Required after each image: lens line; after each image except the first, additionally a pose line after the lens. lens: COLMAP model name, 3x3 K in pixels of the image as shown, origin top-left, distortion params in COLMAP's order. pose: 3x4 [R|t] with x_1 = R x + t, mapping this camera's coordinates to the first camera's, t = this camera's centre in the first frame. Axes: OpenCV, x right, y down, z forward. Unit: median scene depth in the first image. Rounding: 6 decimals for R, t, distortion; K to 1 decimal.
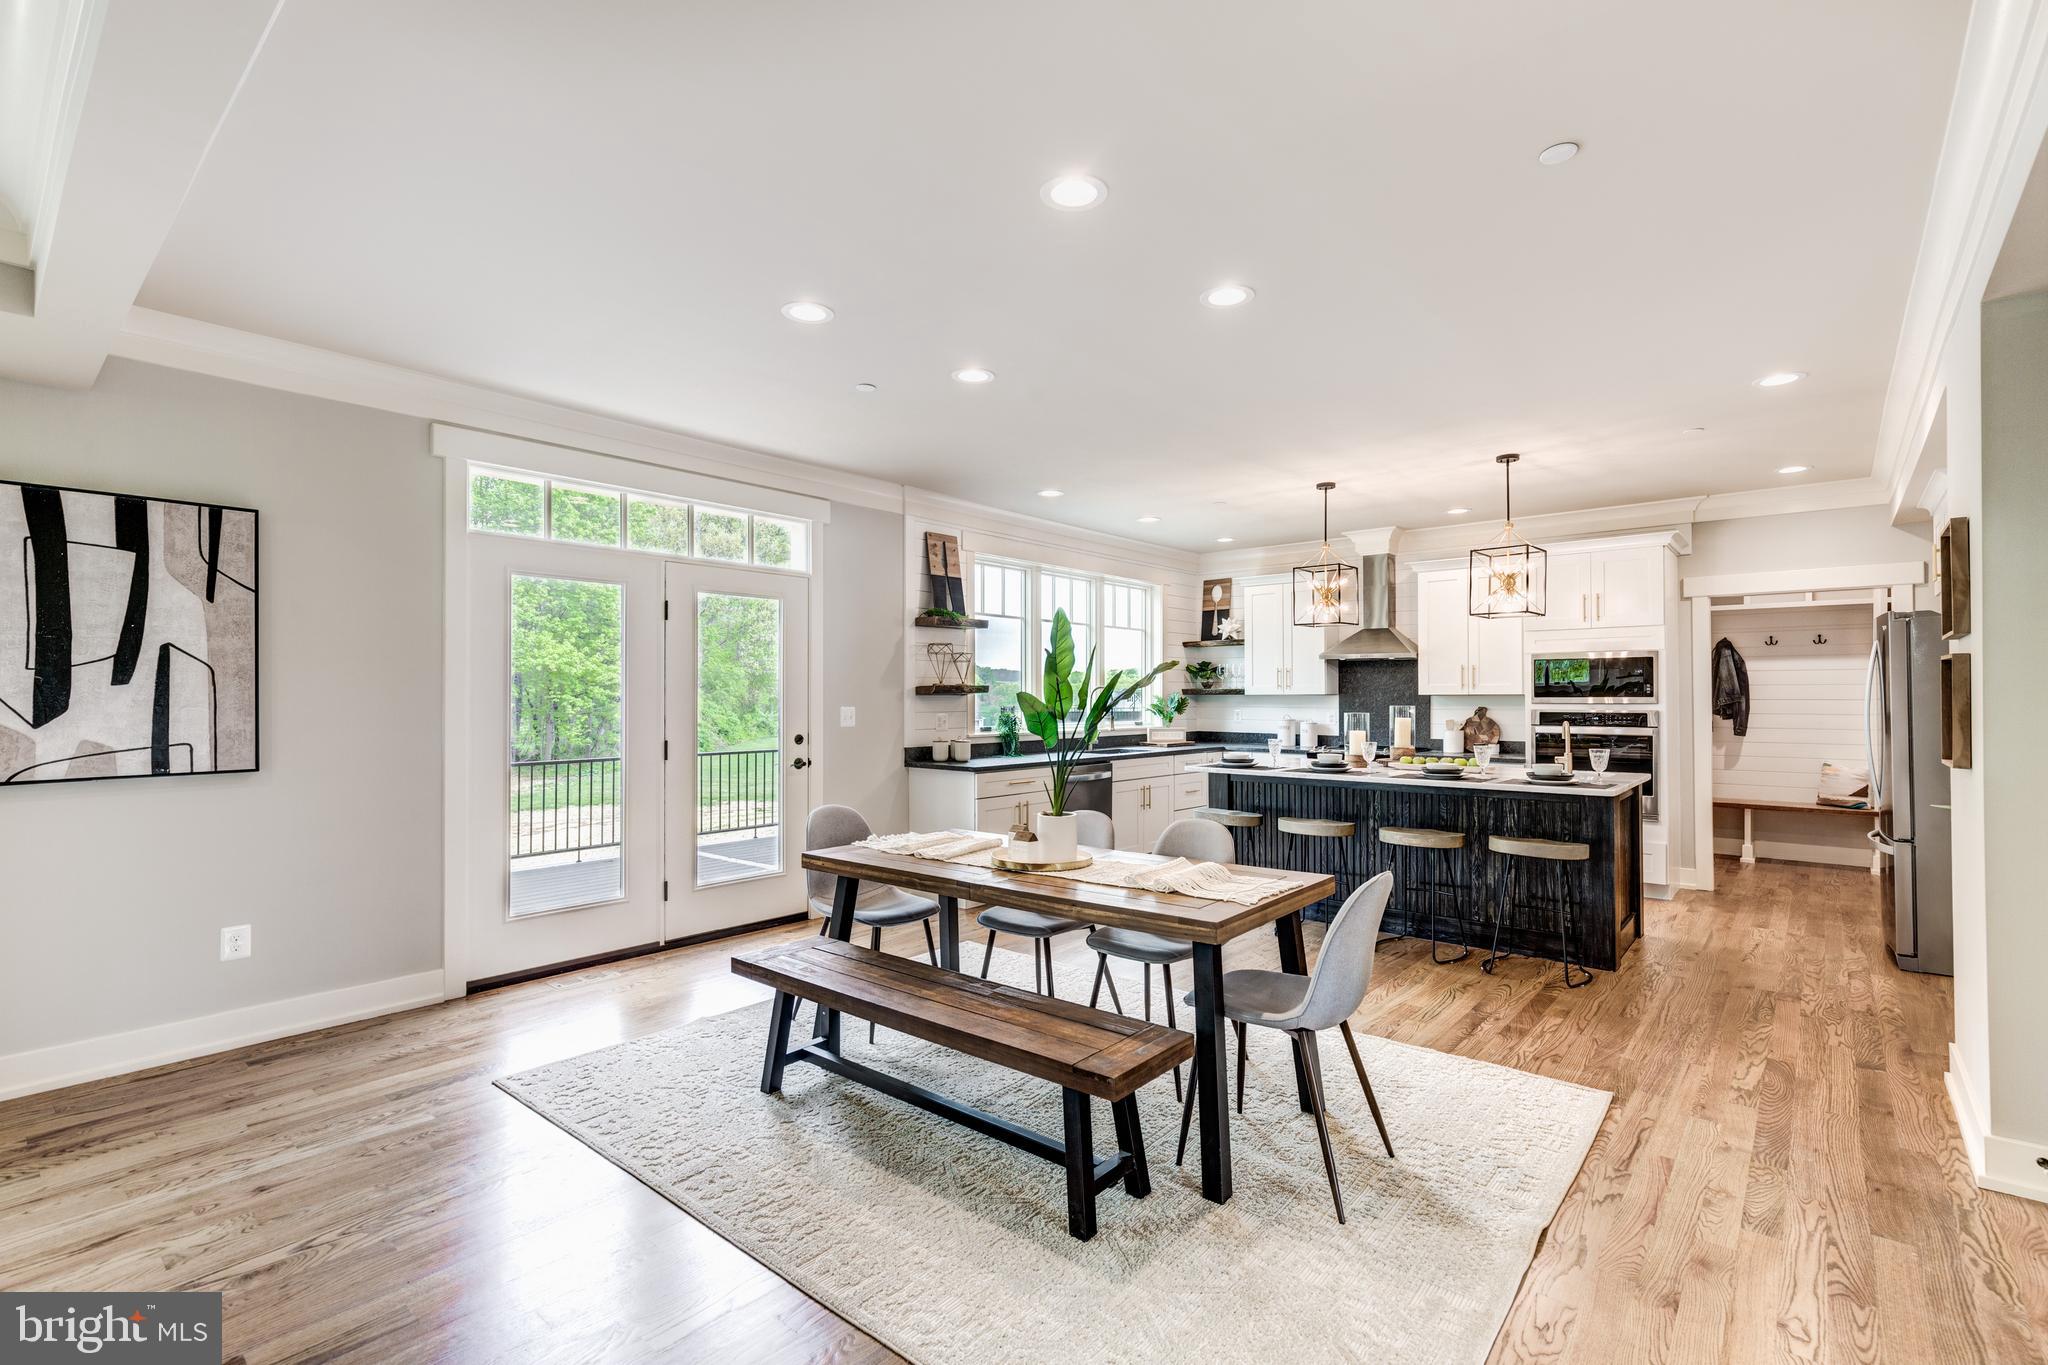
lens RADIAL K [[930.5, 0, 1020.2], [0, 930.5, 680.4], [0, 0, 1]] dist [0.009052, -0.000176]
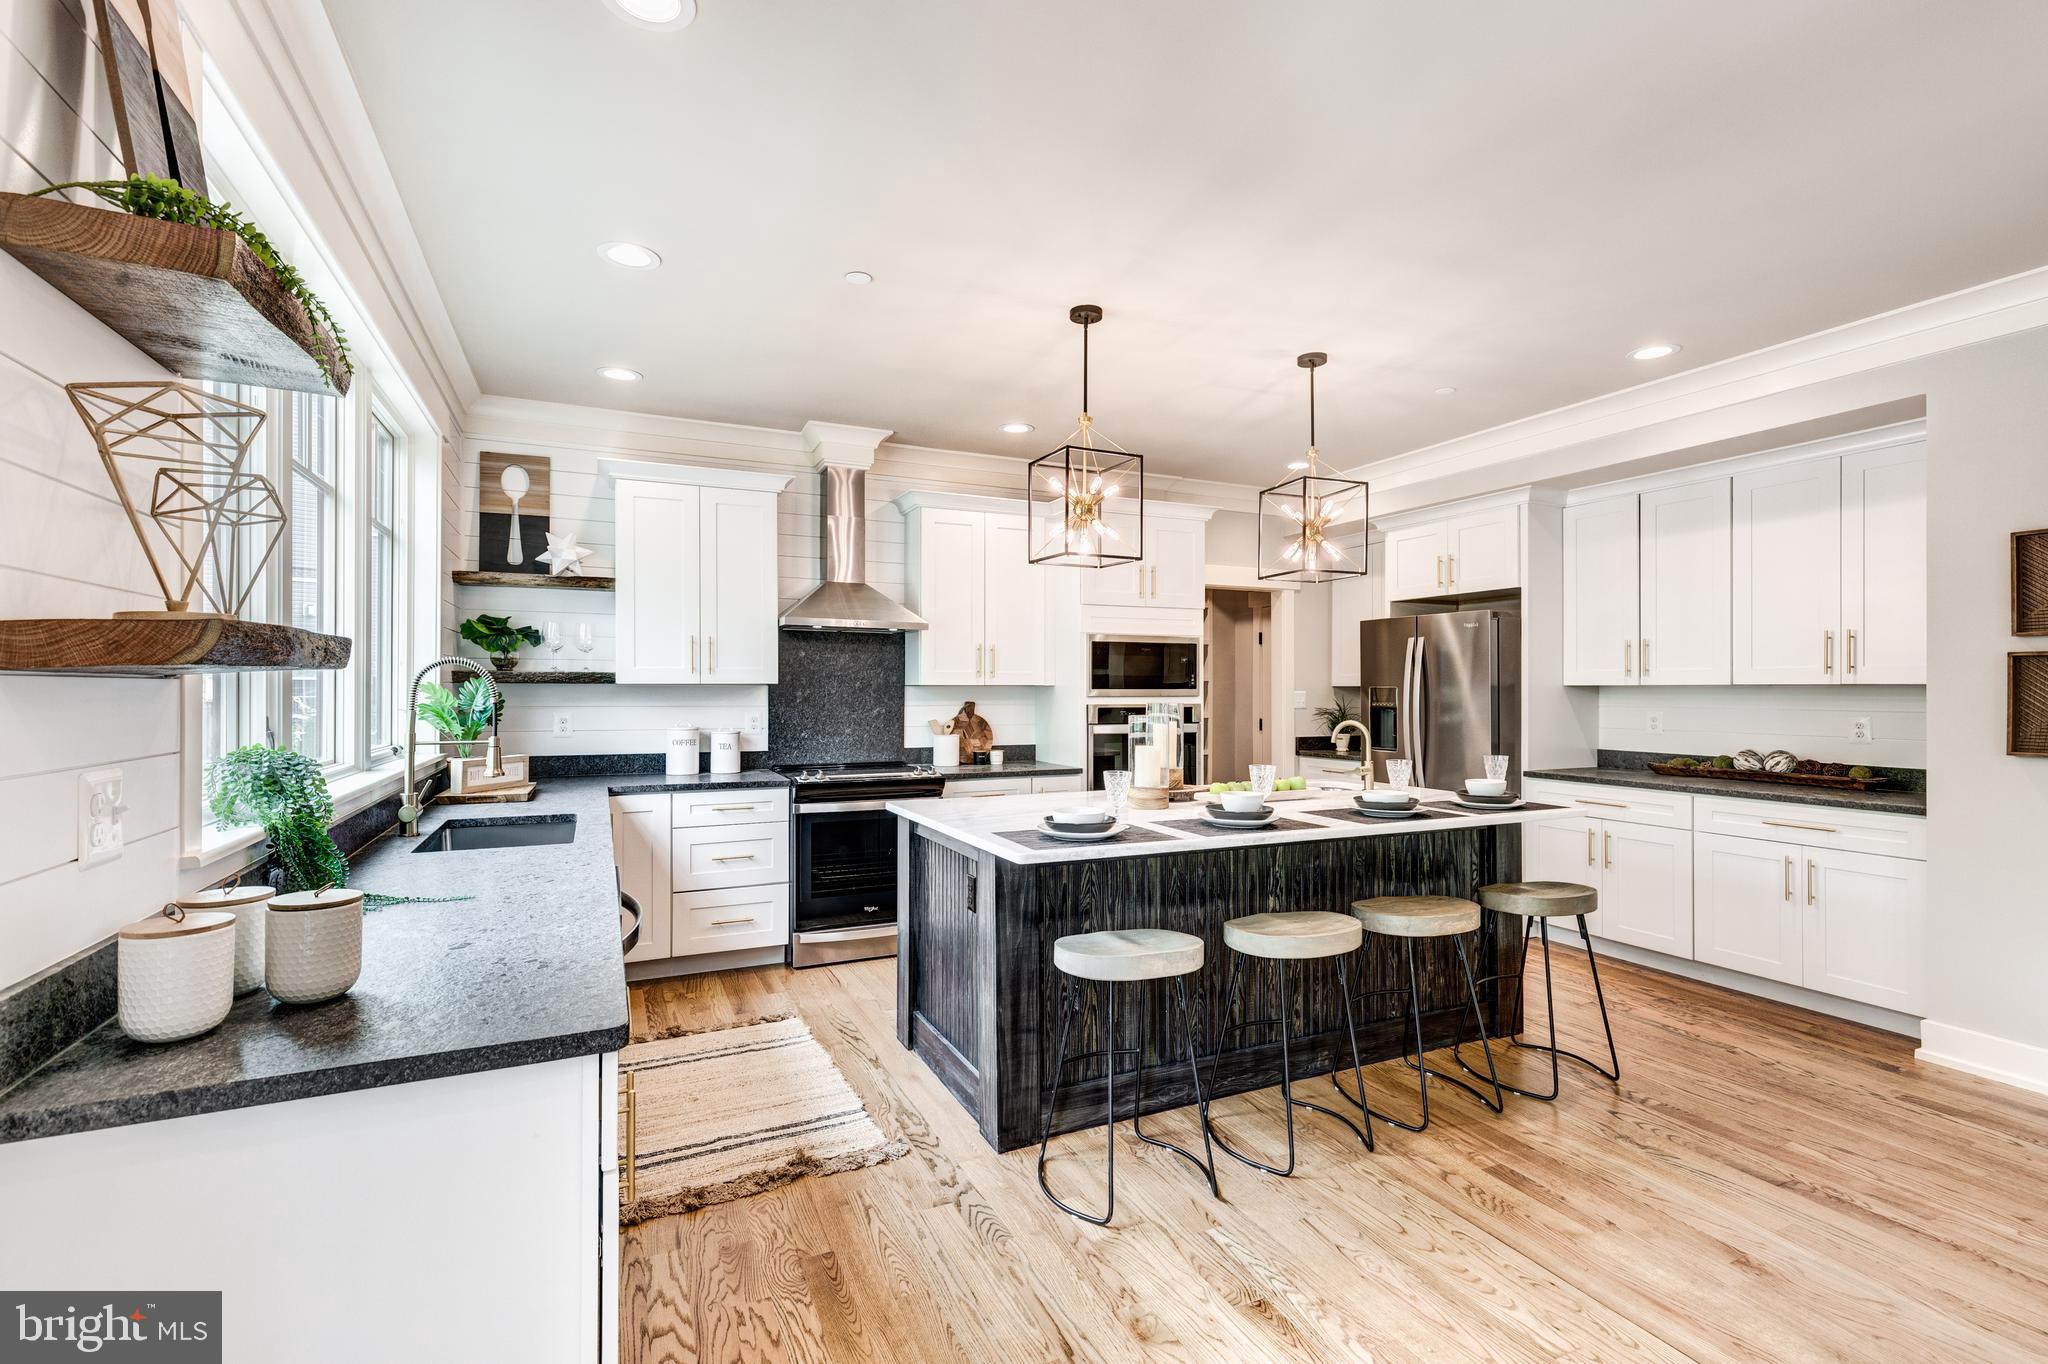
lens RADIAL K [[930.5, 0, 1031.1], [0, 930.5, 677.1], [0, 0, 1]] dist [0.009052, -0.000176]
pose [[0.405626, 0.010202, 0.913982, -0.155176], [-0.018587, 0.999823, -0.002911, 0.009619], [-0.913850, -0.015808, 0.405744, 0.615974]]
